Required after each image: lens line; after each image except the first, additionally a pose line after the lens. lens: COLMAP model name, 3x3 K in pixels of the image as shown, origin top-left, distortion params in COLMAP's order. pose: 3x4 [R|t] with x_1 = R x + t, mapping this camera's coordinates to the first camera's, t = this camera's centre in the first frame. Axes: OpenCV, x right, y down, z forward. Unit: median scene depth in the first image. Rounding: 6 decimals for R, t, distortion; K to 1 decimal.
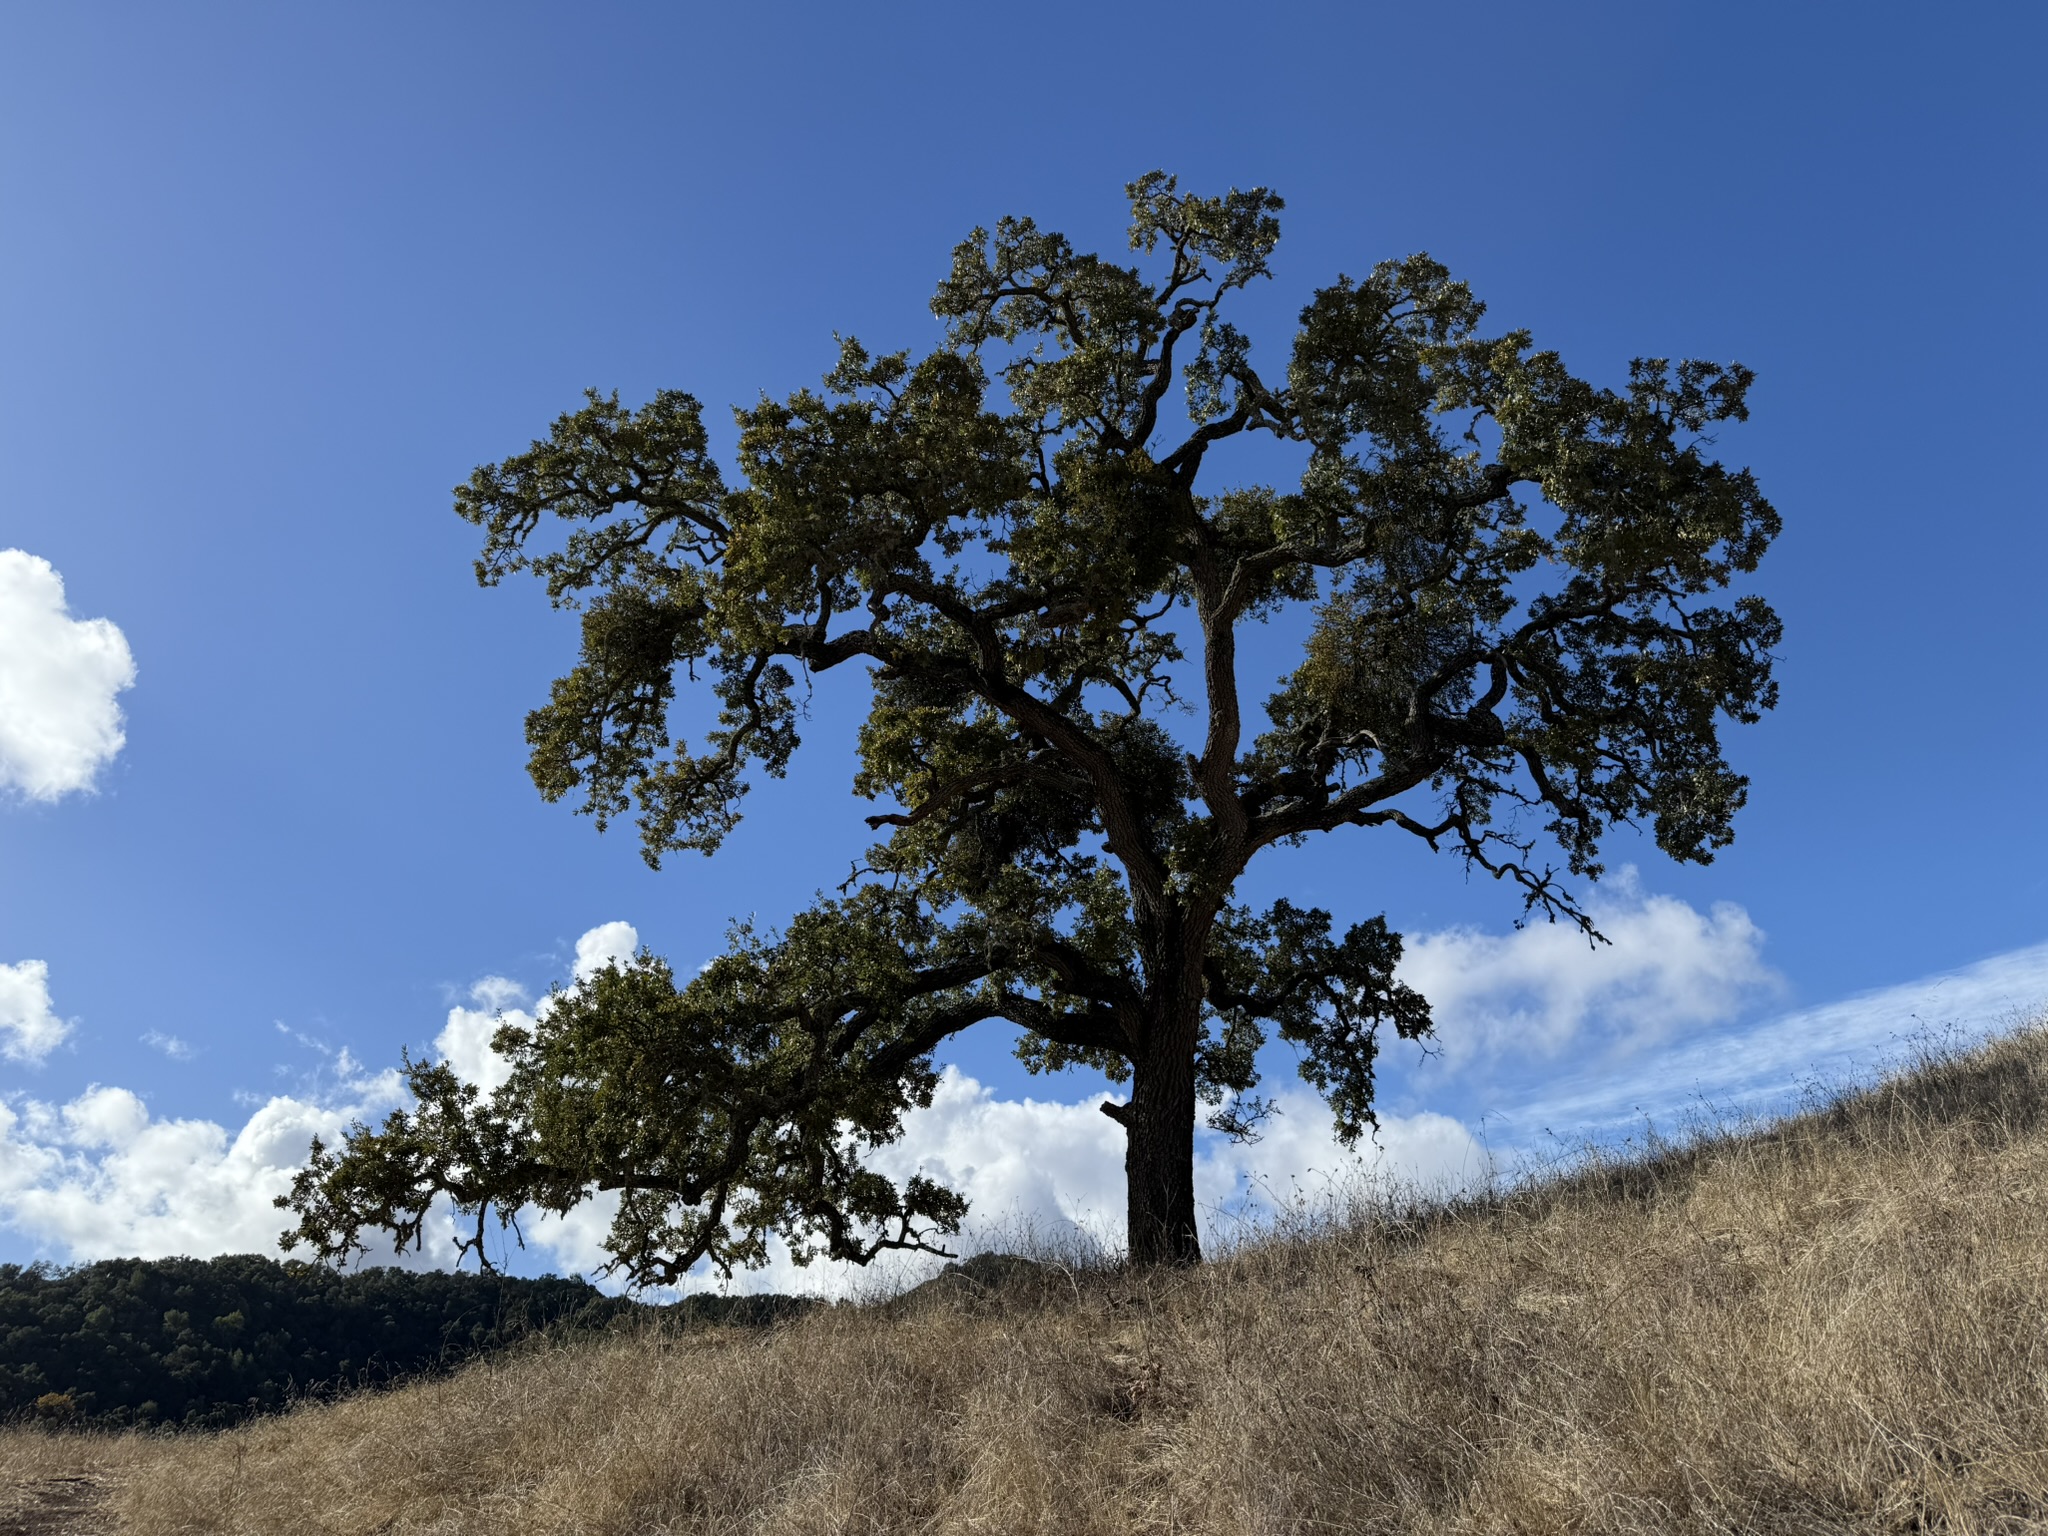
lens RADIAL K [[1425.0, 0, 1015.6], [0, 1425.0, 757.4], [0, 0, 1]] dist [-0.000342, 0.002054]
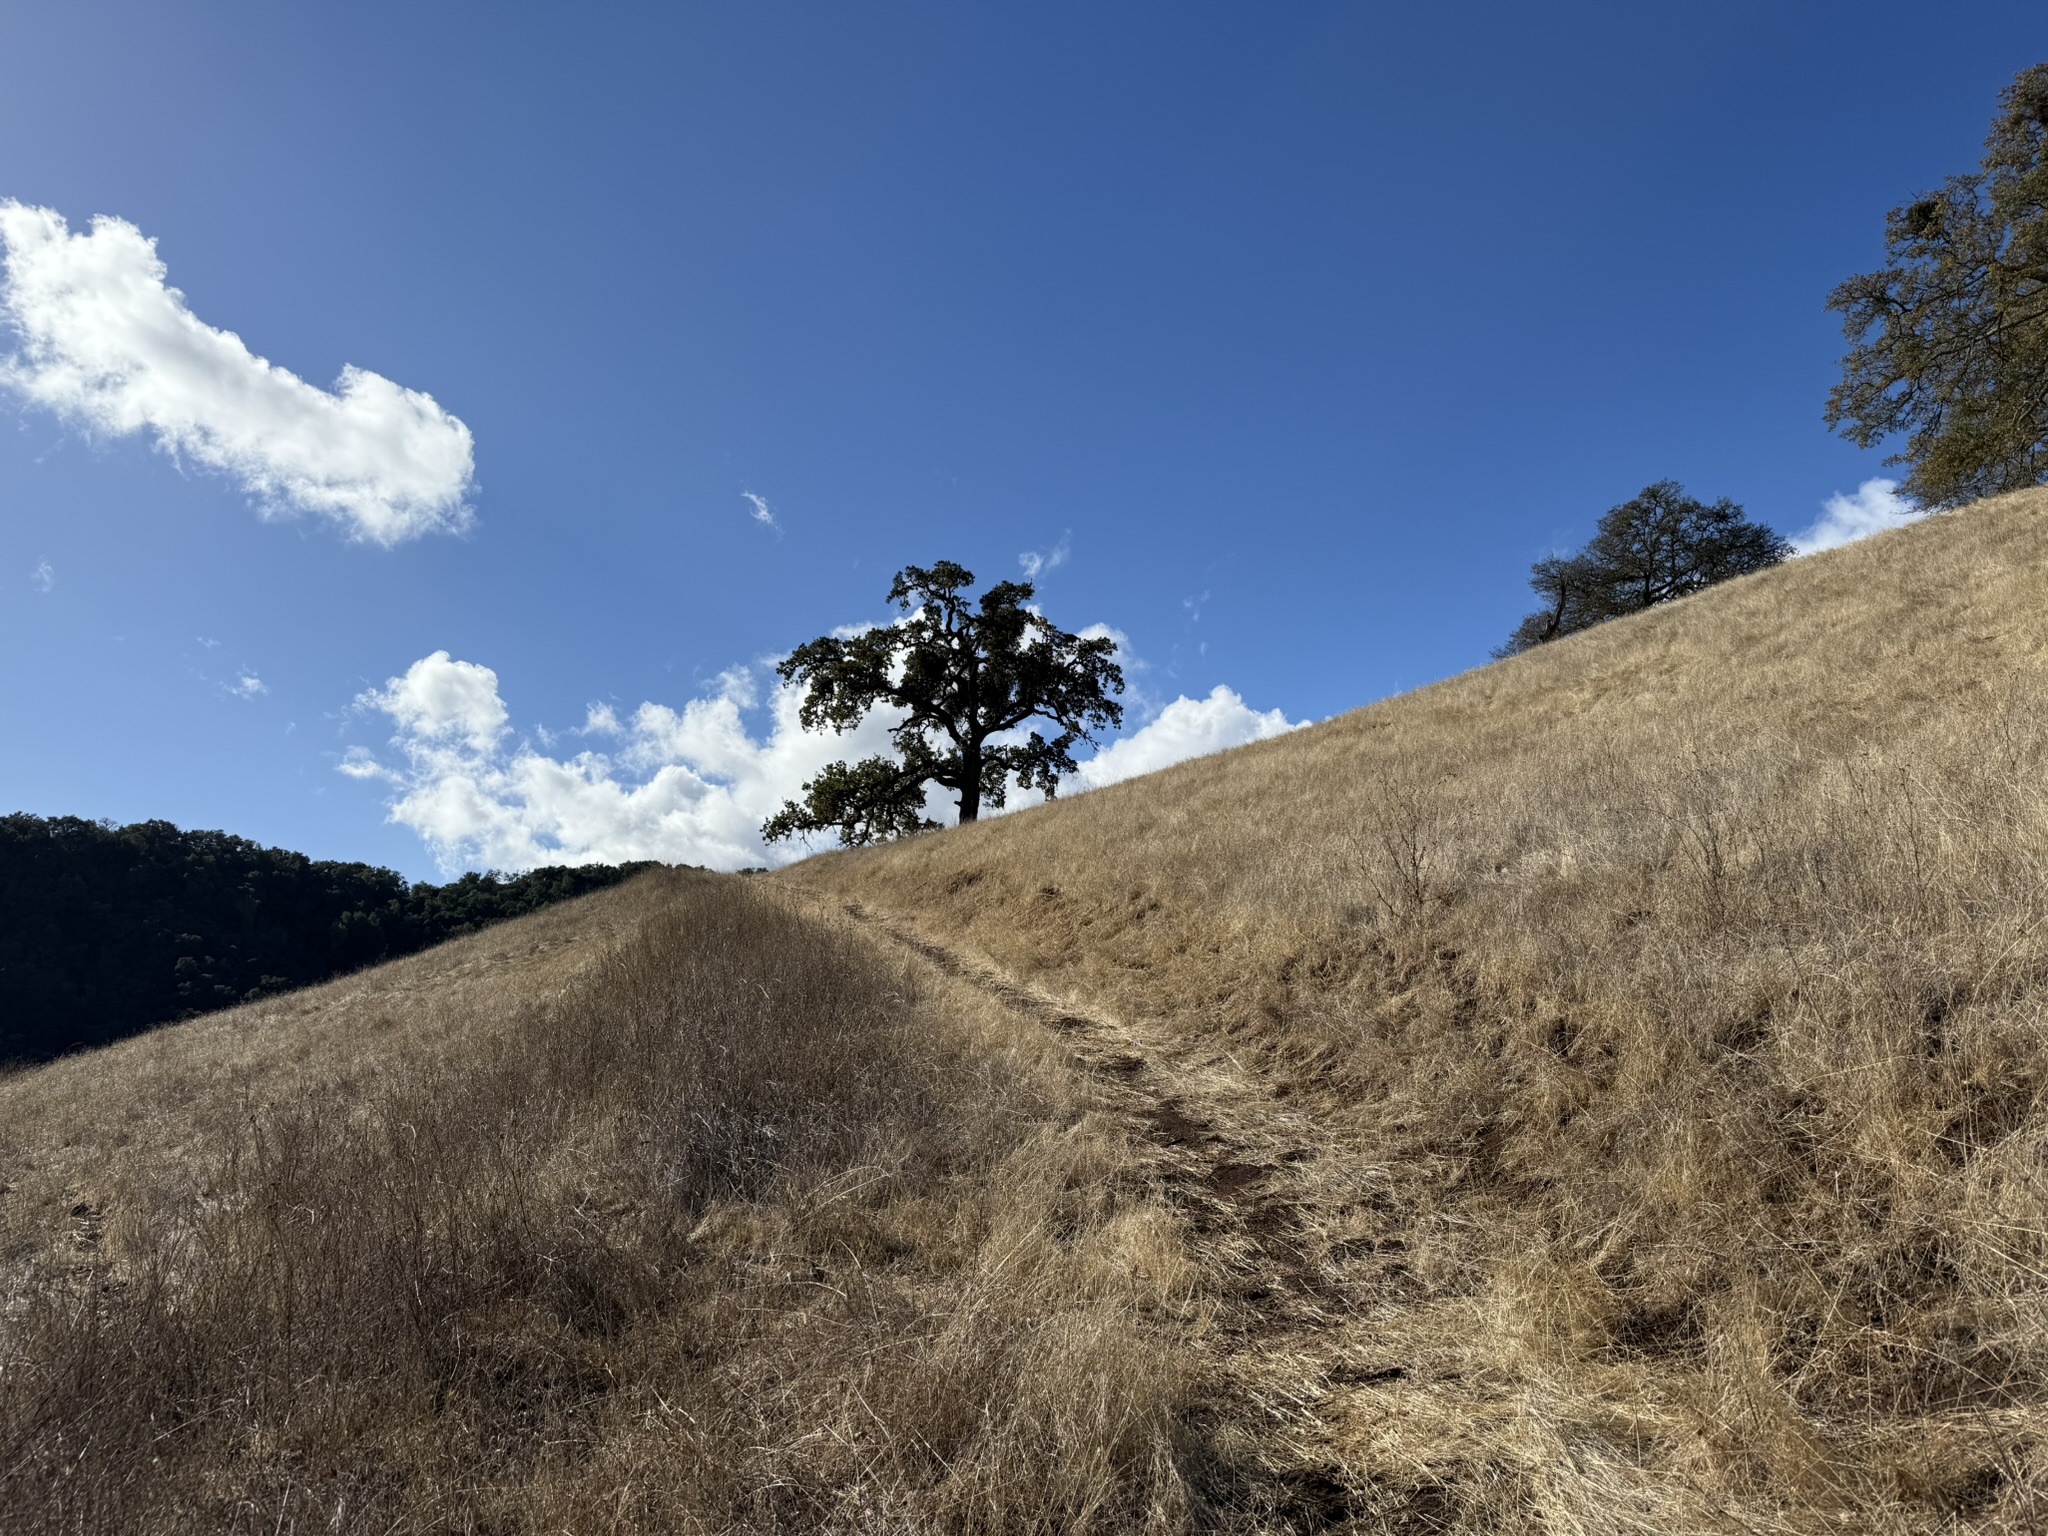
lens RADIAL K [[1425.0, 0, 1026.1], [0, 1425.0, 773.2], [0, 0, 1]] dist [-0.000342, 0.002054]
pose [[0.978963, -0.029345, -0.201916, 0.024288], [0.083831, 0.960067, 0.266915, -0.019714], [0.186021, -0.278227, 0.942330, -0.060264]]
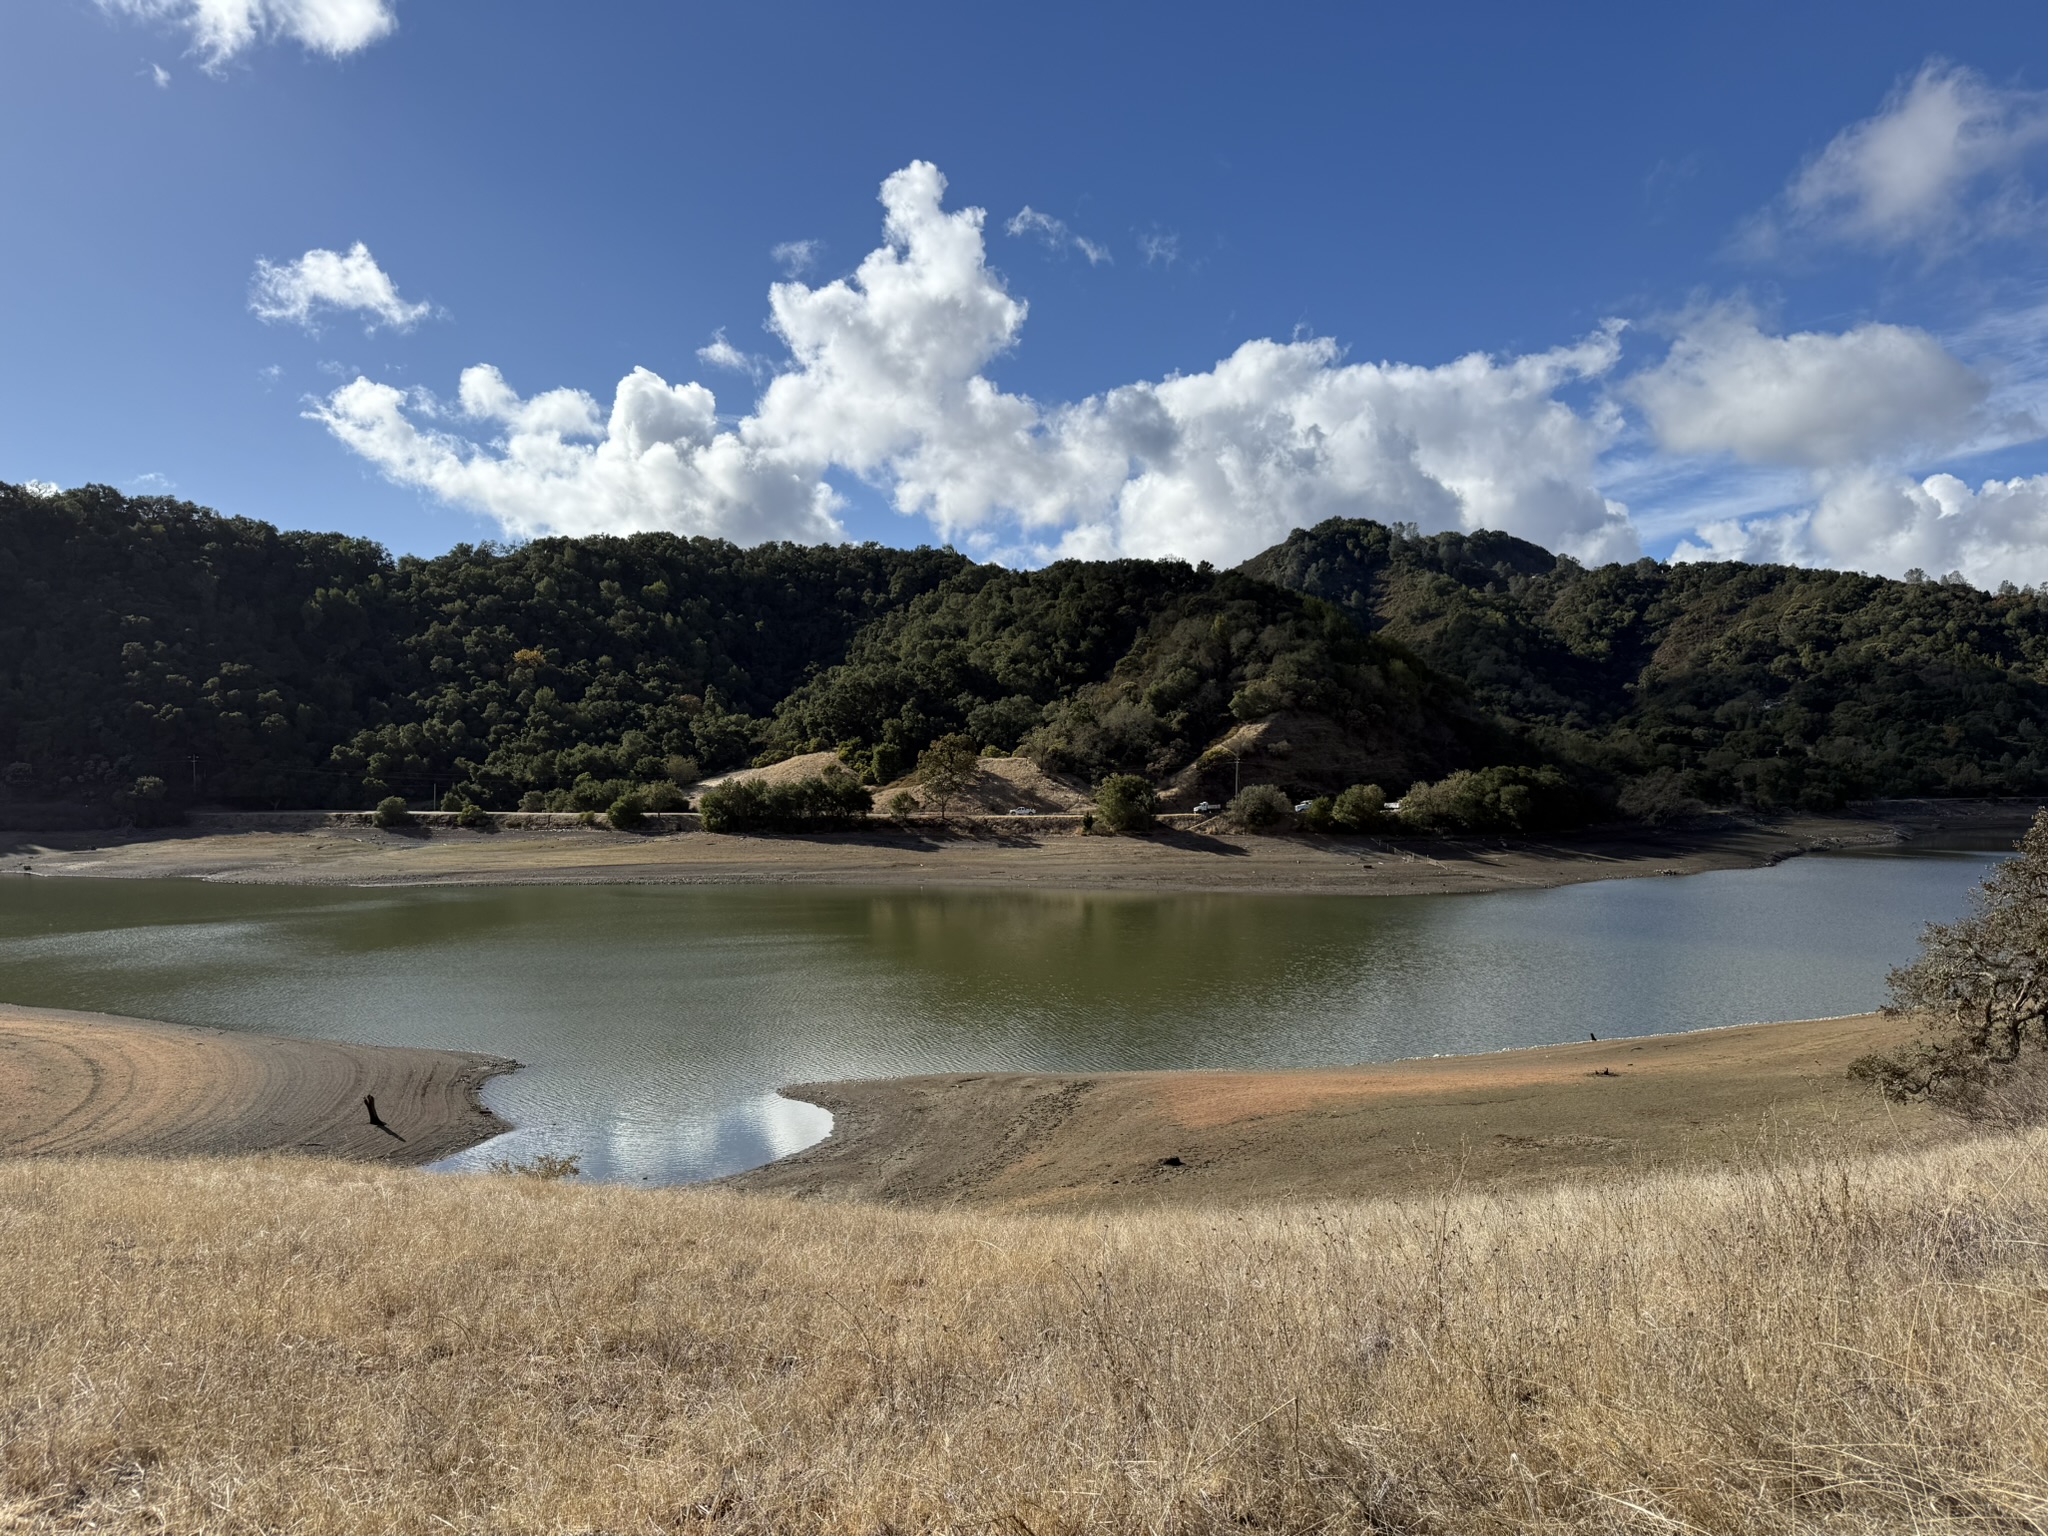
lens RADIAL K [[1425.0, 0, 1028.0], [0, 1425.0, 767.4], [0, 0, 1]] dist [-0.000342, 0.002054]
pose [[0.974937, 0.016060, -0.221902, -0.024420], [0.093197, 0.876187, 0.472875, 0.022802], [0.202022, -0.481704, 0.852730, 0.054098]]
